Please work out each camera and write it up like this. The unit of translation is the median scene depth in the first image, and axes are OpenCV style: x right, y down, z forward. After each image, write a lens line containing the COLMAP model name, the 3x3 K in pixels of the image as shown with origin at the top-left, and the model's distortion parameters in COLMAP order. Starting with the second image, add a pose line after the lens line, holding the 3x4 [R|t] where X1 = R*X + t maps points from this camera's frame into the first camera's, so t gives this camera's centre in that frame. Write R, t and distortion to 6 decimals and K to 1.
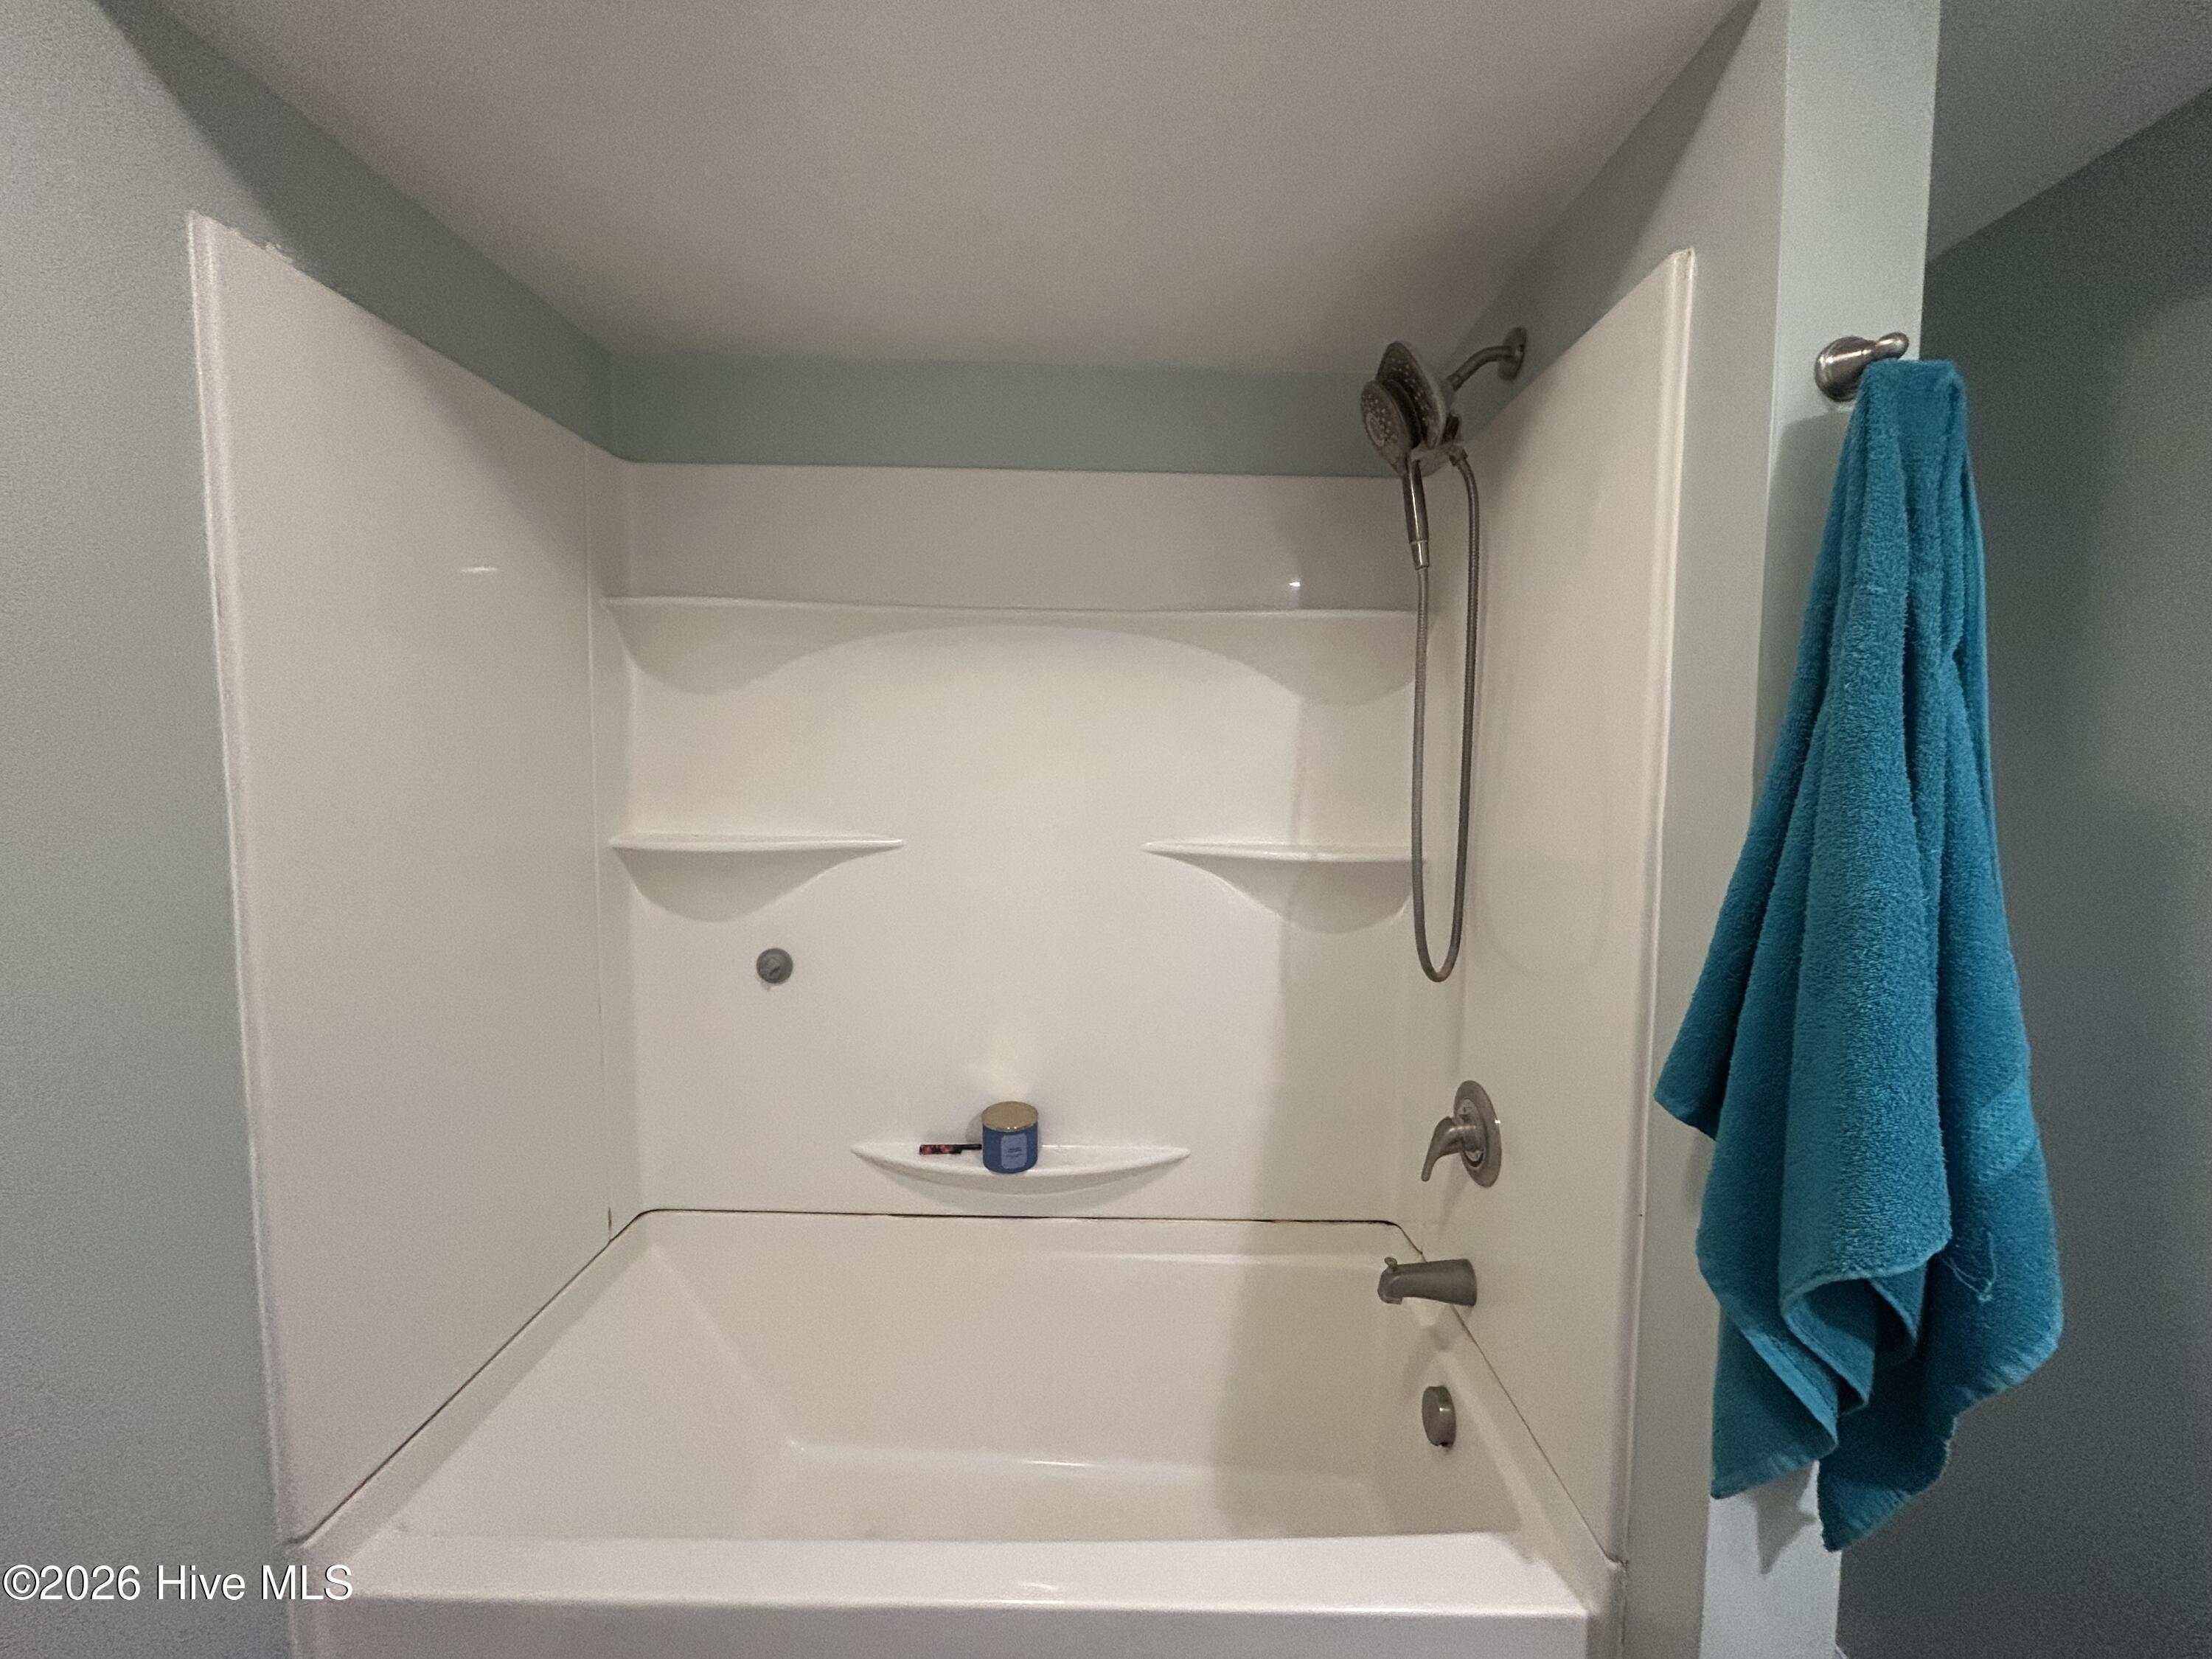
lens RADIAL K [[887.0, 0, 1117.0], [0, 887.0, 832.9], [0, 0, 1]] dist [0.000055, -0.000157]
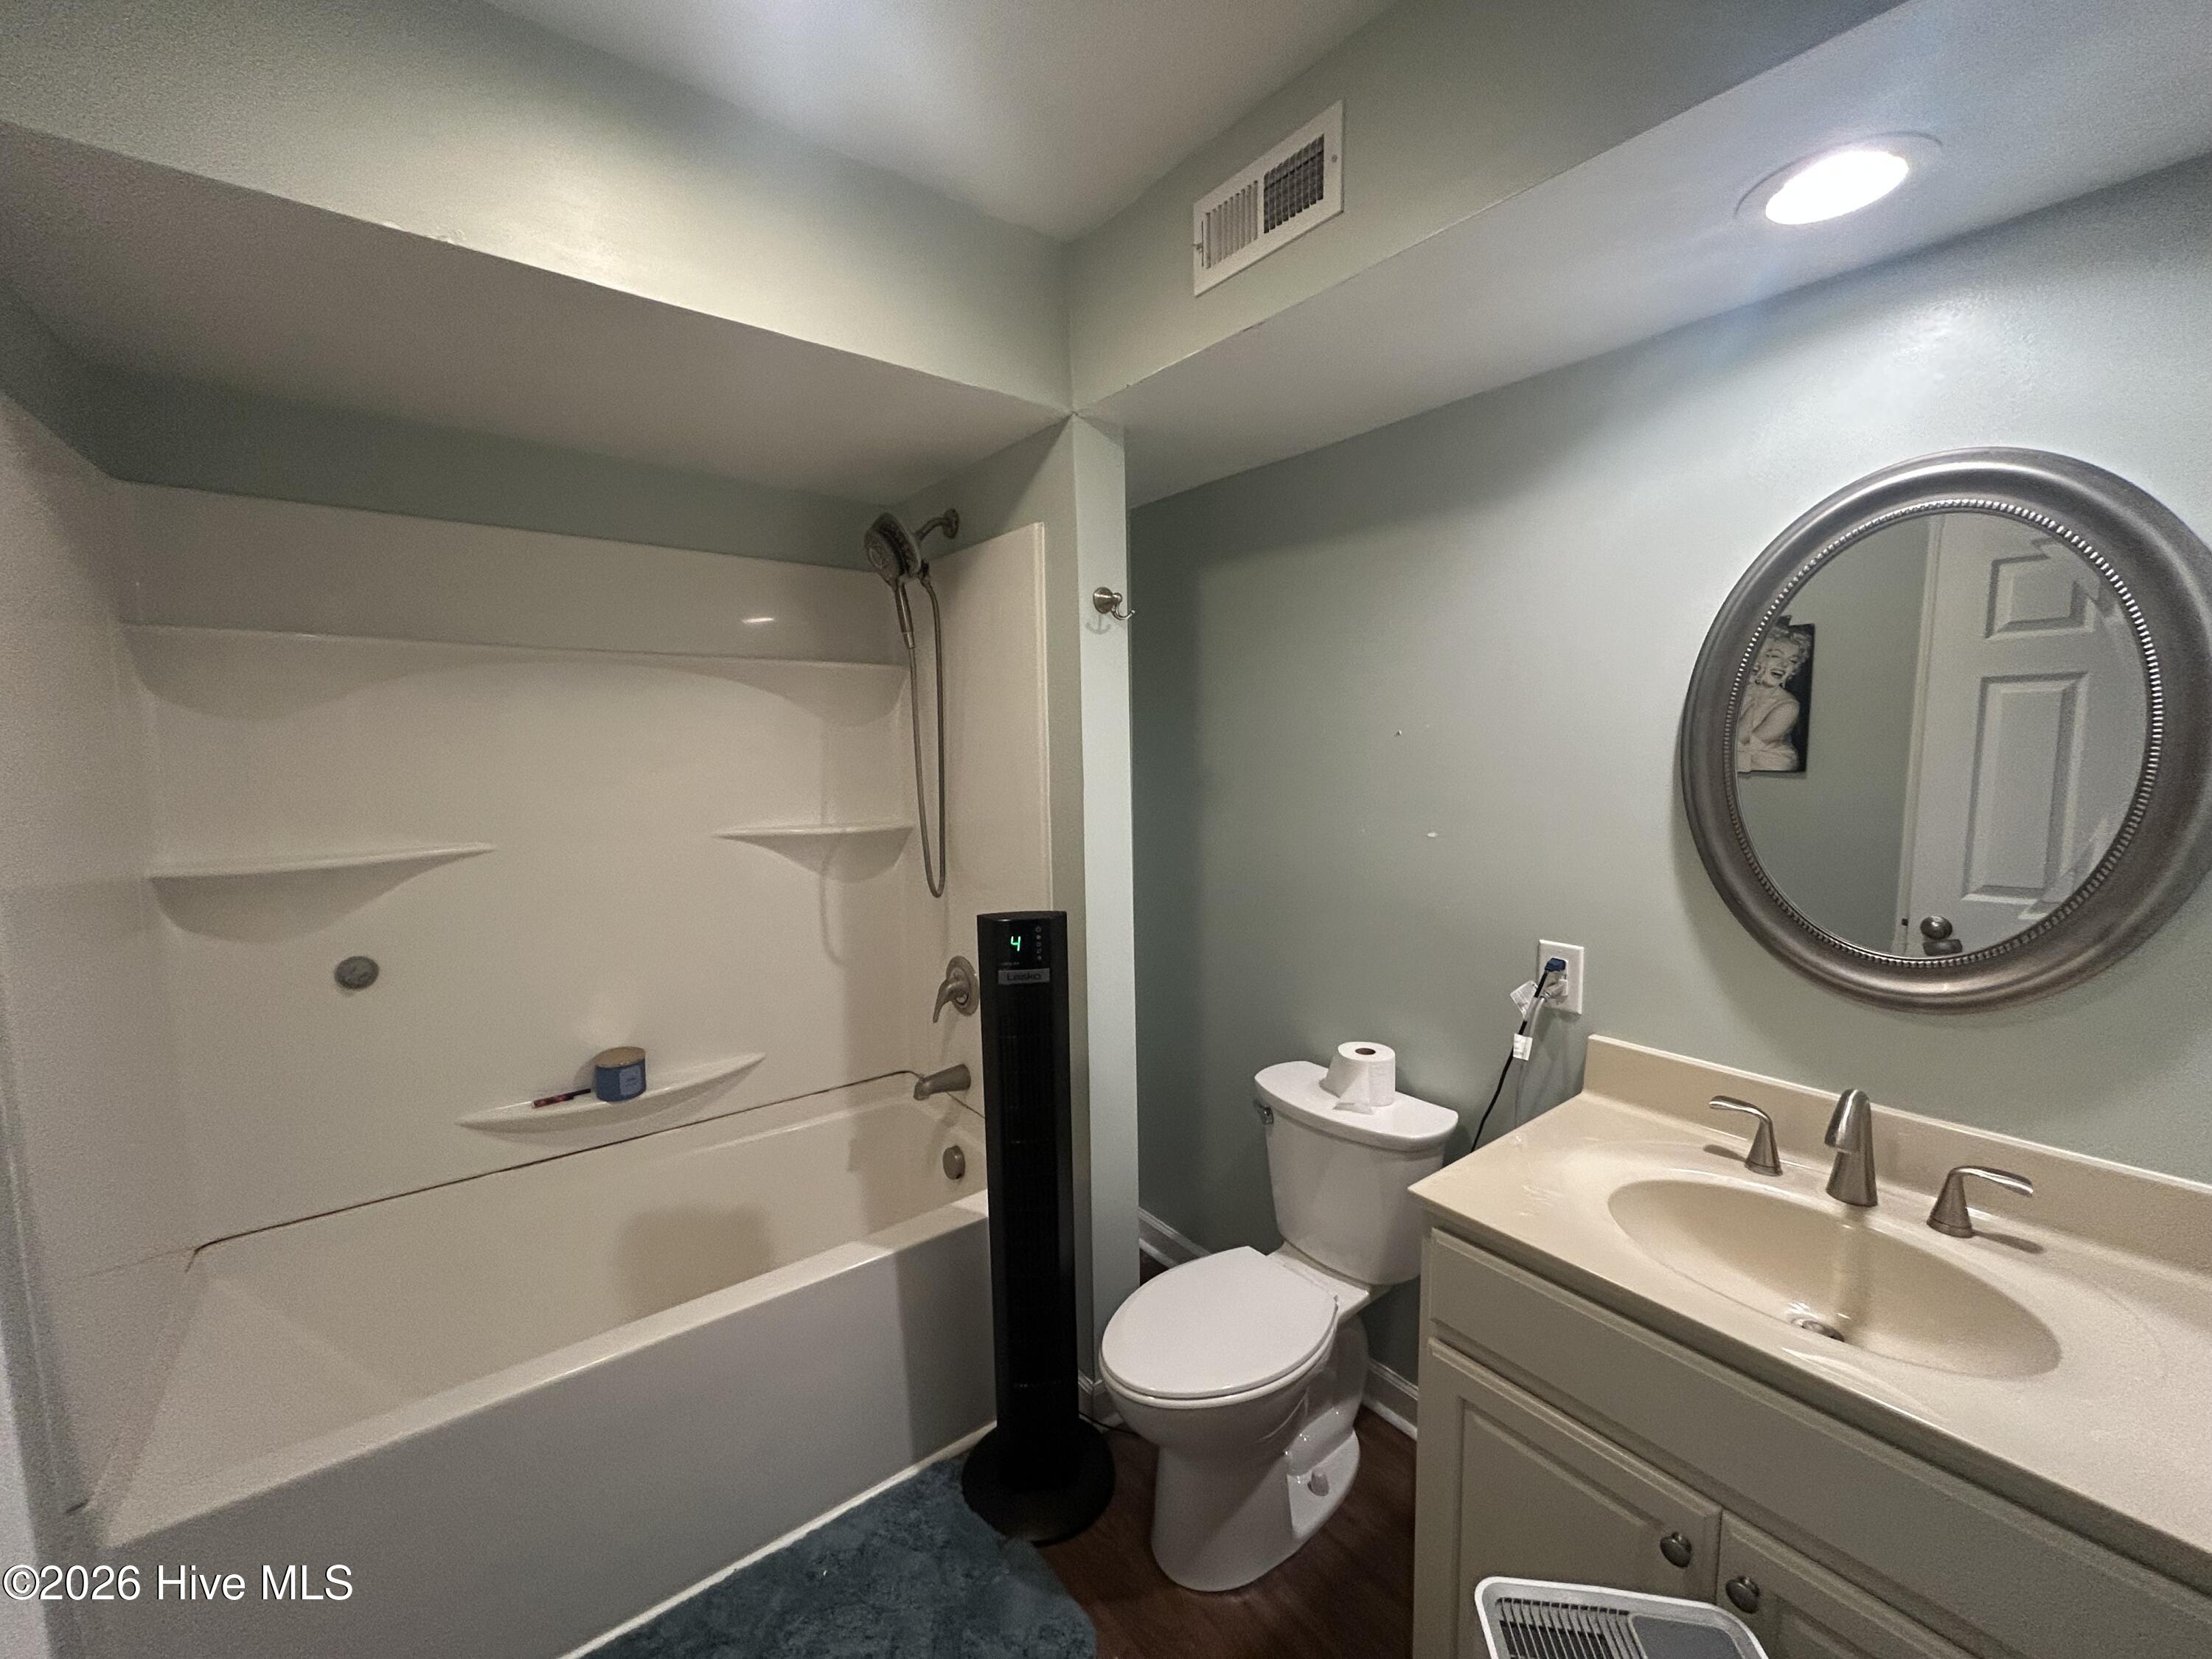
lens RADIAL K [[887.0, 0, 1097.2], [0, 887.0, 832.3], [0, 0, 1]] dist [0.000055, -0.000157]
pose [[0.795863, -0.082013, 0.599897, -0.317474], [0.070748, 0.996593, 0.042387, -0.001798], [-0.601330, 0.008707, 0.798954, -0.417911]]
